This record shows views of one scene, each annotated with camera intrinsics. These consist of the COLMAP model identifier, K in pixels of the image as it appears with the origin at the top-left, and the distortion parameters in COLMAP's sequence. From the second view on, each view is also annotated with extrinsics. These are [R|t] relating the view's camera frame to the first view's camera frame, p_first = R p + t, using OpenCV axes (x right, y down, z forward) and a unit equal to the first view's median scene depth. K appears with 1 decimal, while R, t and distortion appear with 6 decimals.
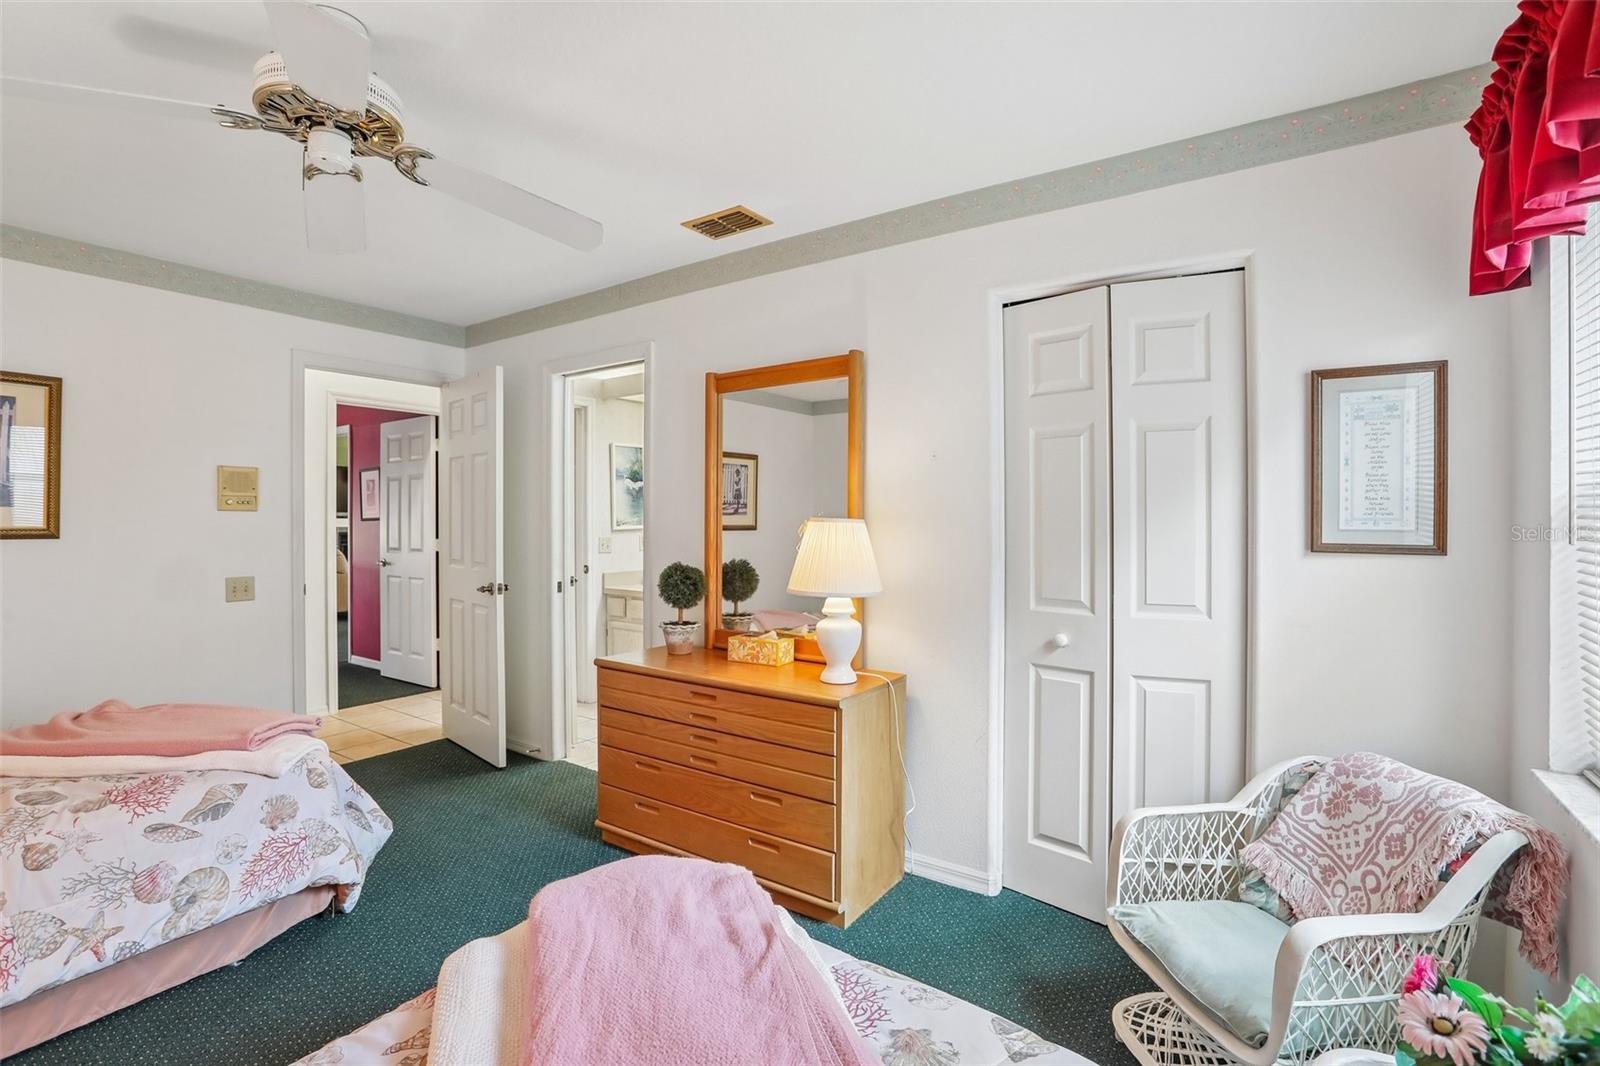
lens RADIAL K [[739.0, 0, 800.1], [0, 739.0, 523.8], [0, 0, 1]] dist [-0.047985, 0.016149]
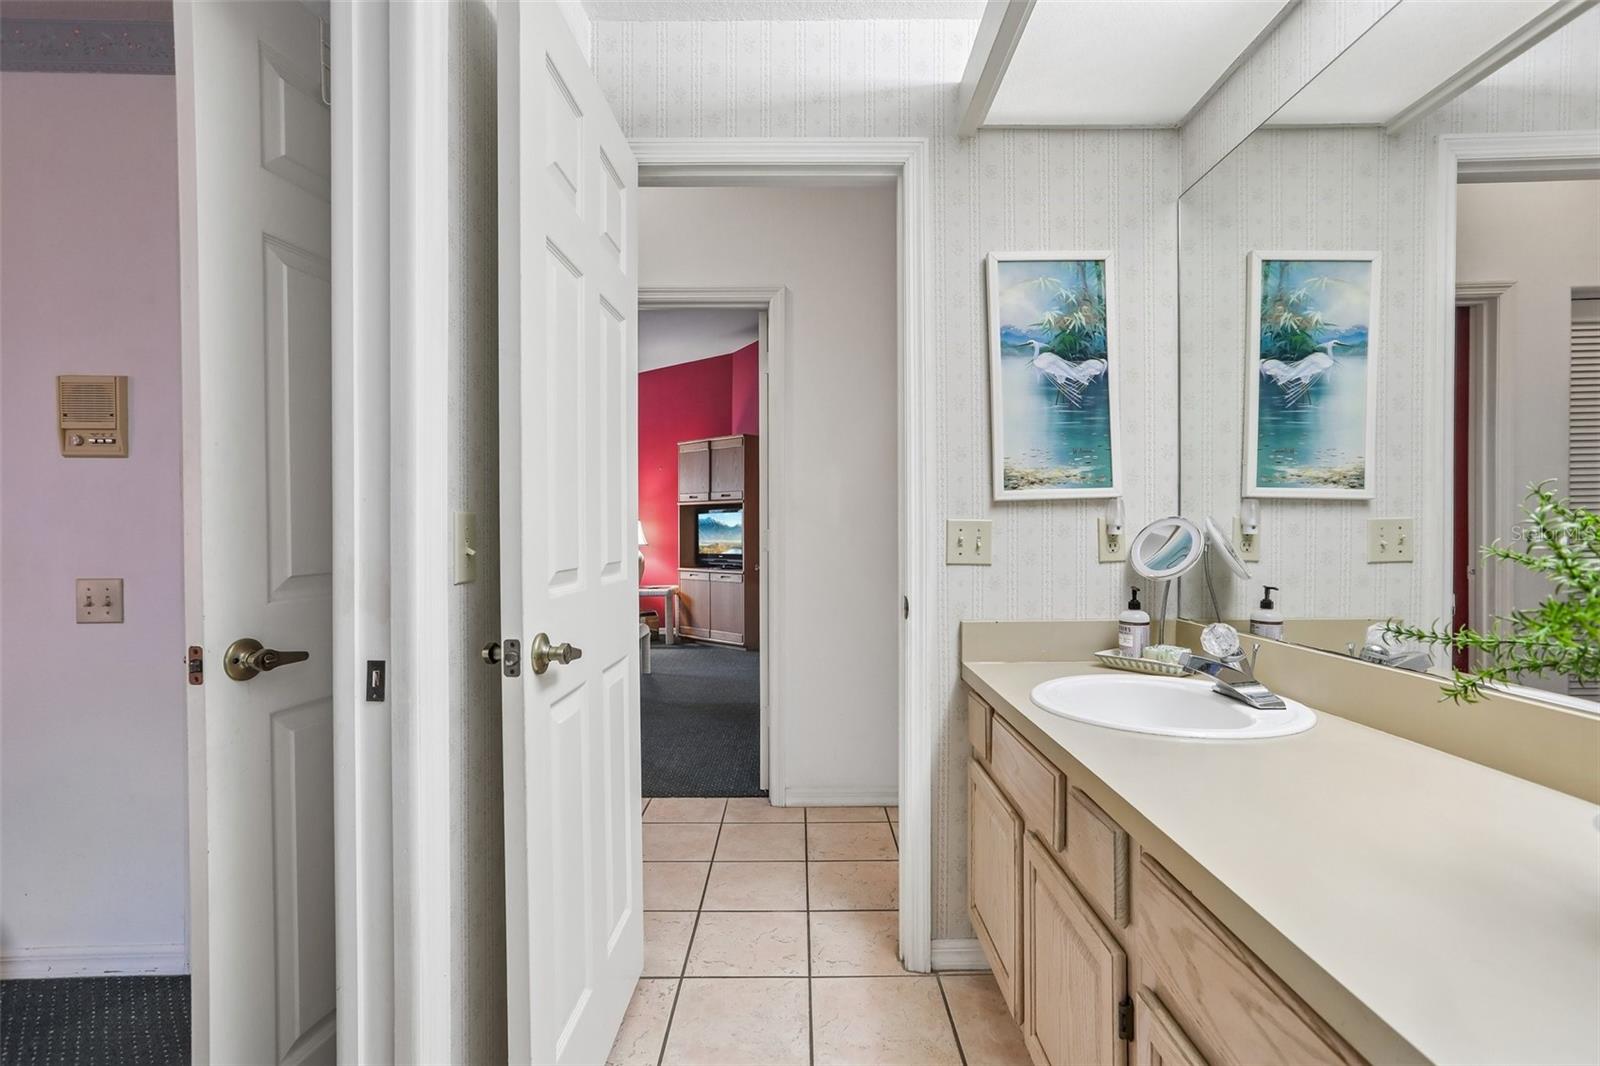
lens RADIAL K [[739.0, 0, 807.7], [0, 739.0, 535.3], [0, 0, 1]] dist [-0.047985, 0.016149]
pose [[0.577330, 0.003817, -0.816502, -0.018475], [-0.003499, 0.999991, 0.002201, 0.024167], [0.816503, 0.001586, 0.577339, 0.720550]]
